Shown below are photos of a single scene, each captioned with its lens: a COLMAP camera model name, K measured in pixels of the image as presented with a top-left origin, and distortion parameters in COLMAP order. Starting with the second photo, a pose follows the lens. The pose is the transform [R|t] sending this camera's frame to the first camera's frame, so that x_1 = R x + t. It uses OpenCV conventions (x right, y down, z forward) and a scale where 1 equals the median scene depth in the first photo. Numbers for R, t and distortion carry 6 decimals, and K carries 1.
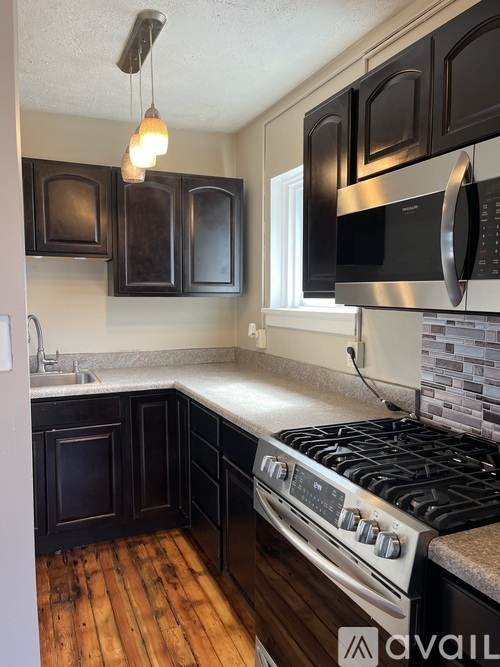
lens RADIAL K [[511.3, 0, 249.6], [0, 511.3, 334.7], [0, 0, 1]] dist [0.069551, 0.003567]
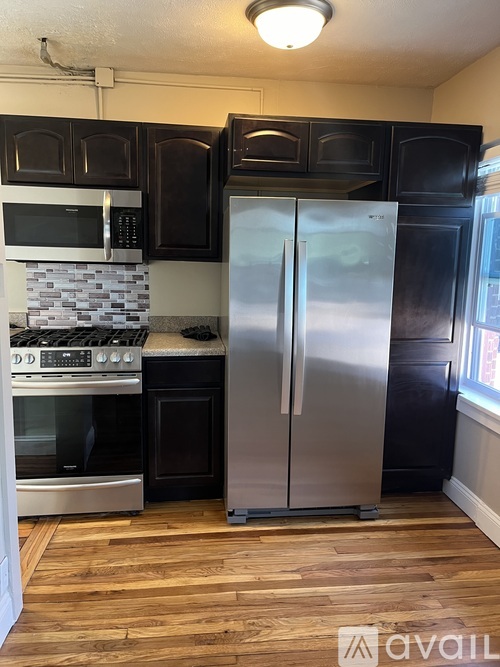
lens RADIAL K [[511.3, 0, 250.0], [0, 511.3, 333.4], [0, 0, 1]] dist [0.069551, 0.003567]
pose [[0.298475, -0.135452, 0.944757, -1.151995], [0.065005, 0.990464, 0.121469, 0.020947], [-0.952201, 0.025158, 0.304434, -0.183330]]
